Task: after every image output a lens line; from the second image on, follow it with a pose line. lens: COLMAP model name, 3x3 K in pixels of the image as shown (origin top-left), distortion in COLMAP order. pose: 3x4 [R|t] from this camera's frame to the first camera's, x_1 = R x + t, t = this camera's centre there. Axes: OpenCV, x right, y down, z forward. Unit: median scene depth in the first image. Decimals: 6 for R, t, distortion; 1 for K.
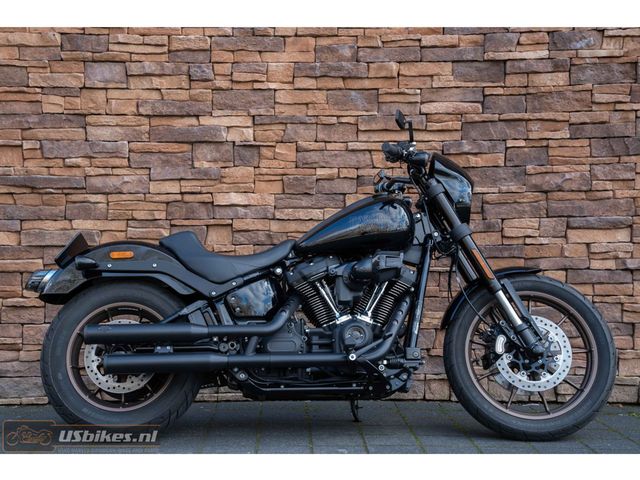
lens RADIAL K [[1192.0, 0, 286.9], [0, 1192.0, 253.3], [0, 0, 1]] dist [0.296429, 0.000000]
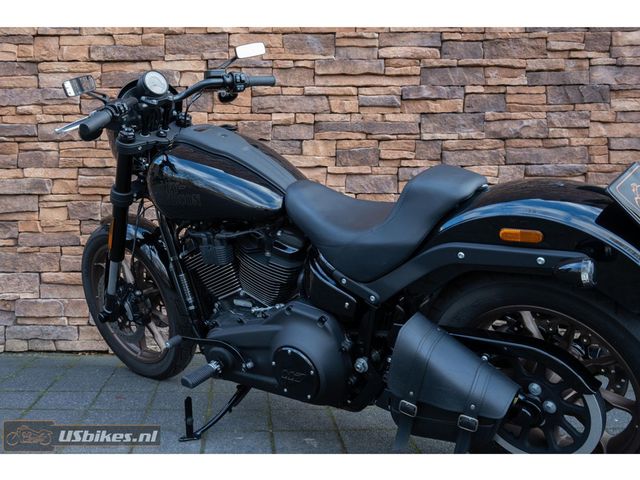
lens RADIAL K [[687.4, 0, 267.2], [0, 687.4, 225.9], [0, 0, 1]] dist [-0.071276, 0.000000]
pose [[0.999987, -0.001559, -0.004932, 0.023422], [0.001616, 0.999933, 0.011484, 0.013517], [0.004914, -0.011491, 0.999922, 0.443660]]
